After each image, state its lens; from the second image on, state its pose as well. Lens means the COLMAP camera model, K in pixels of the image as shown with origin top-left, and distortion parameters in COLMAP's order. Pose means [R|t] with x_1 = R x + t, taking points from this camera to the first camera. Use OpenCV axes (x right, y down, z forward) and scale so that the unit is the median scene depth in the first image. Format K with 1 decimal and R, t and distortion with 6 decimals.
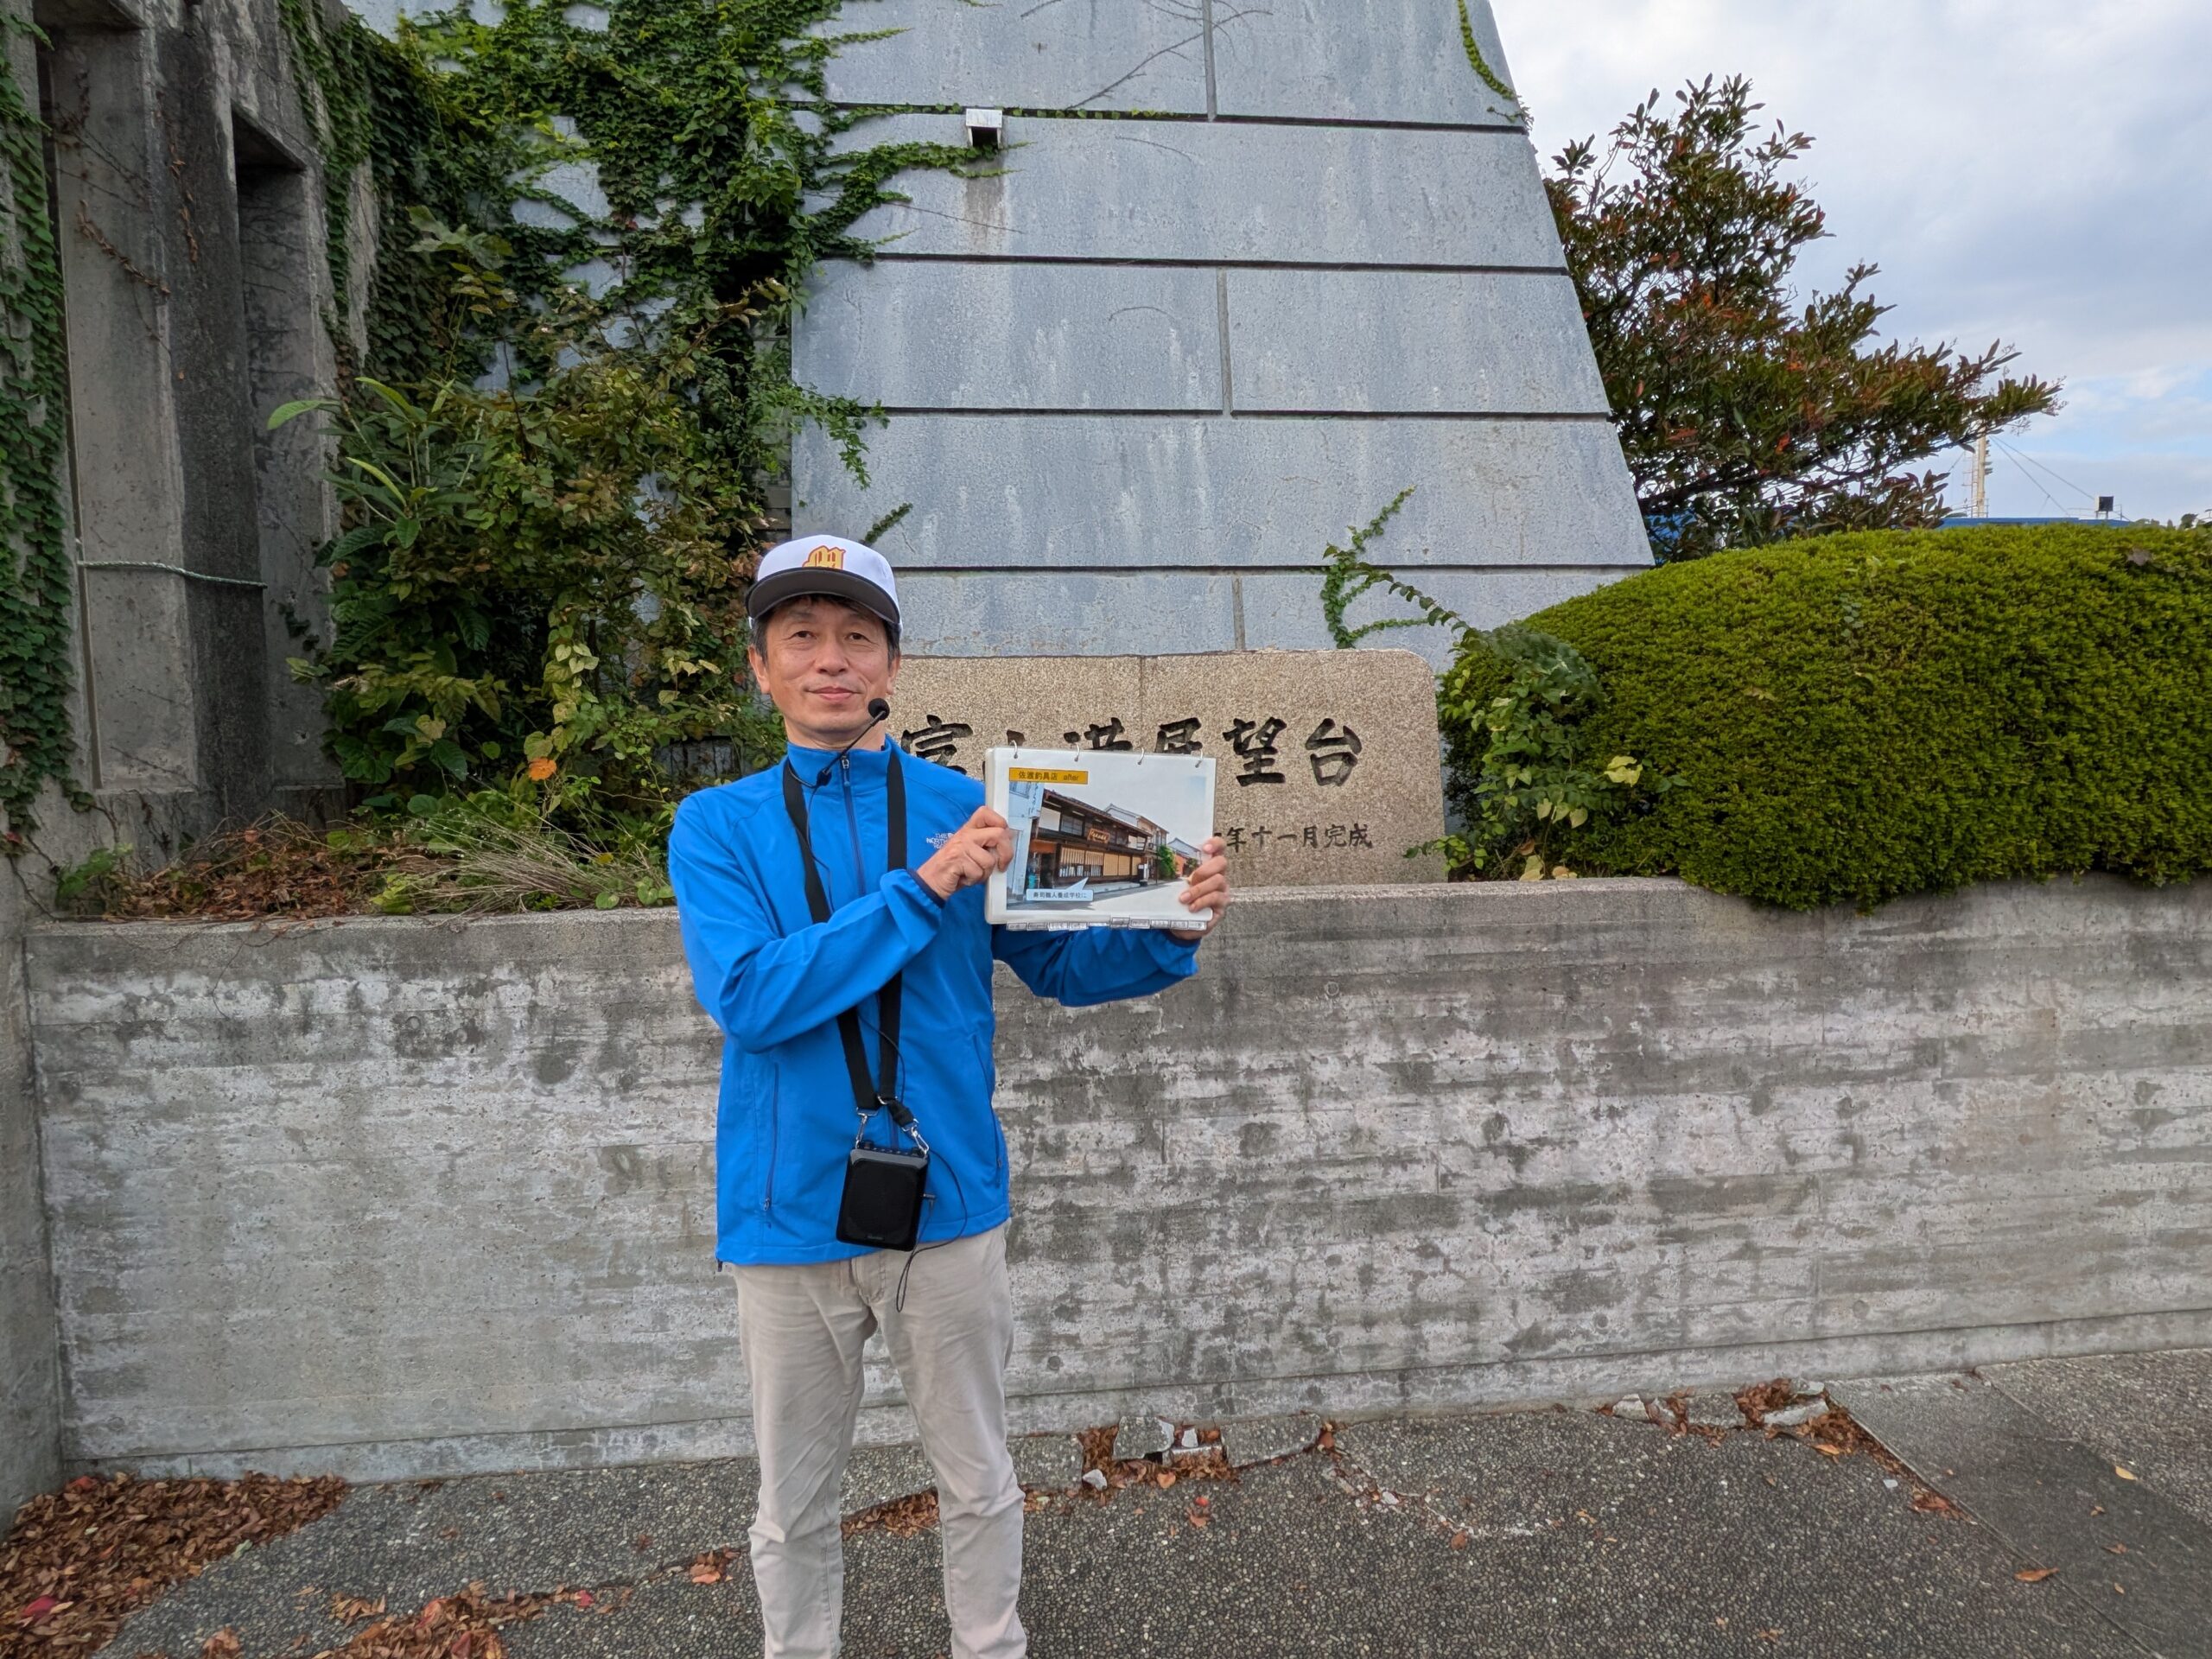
lens RADIAL K [[1127.6, 0, 1106.2], [0, 1127.6, 839.3], [0, 0, 1]] dist [0.017655, -0.012111]
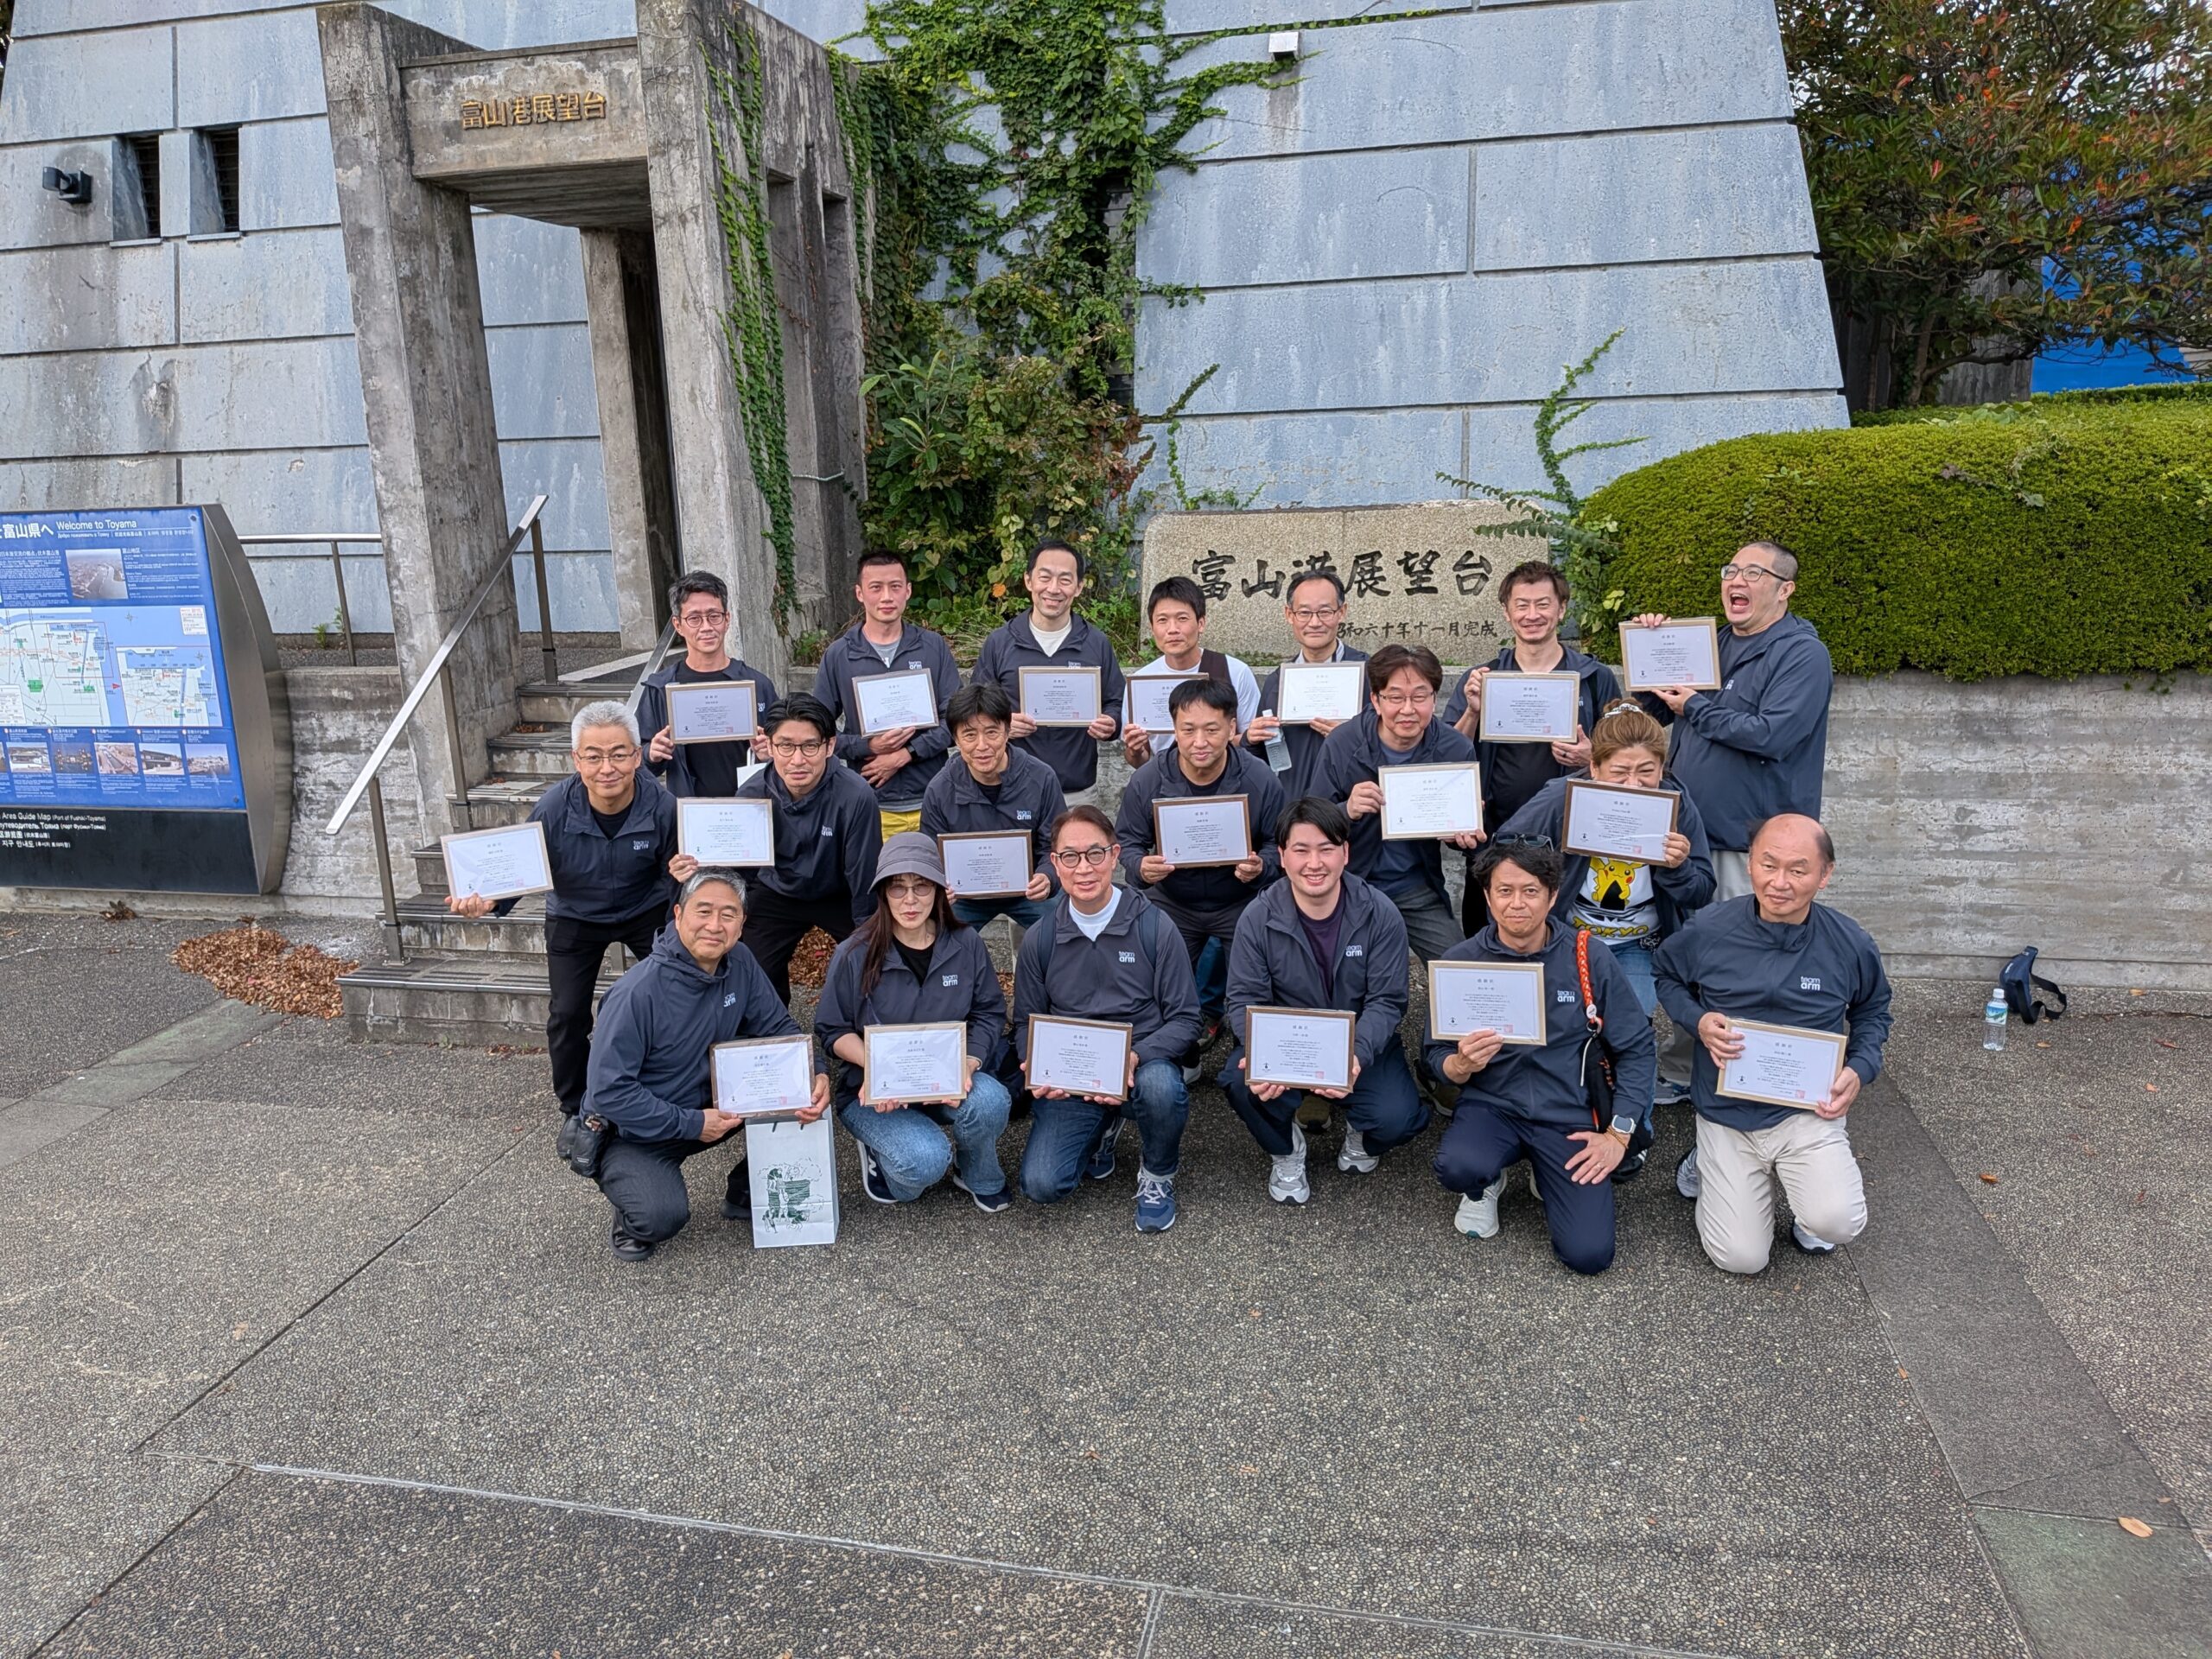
lens RADIAL K [[1548.0, 0, 1106.0], [0, 1548.0, 829.5], [0, 0, 1]] dist [-0.002060, -0.001533]
pose [[0.954556, 0.061813, -0.291550, 0.269826], [-0.005812, 0.981930, 0.189155, -0.097244], [0.297974, -0.178864, 0.937667, -0.868180]]
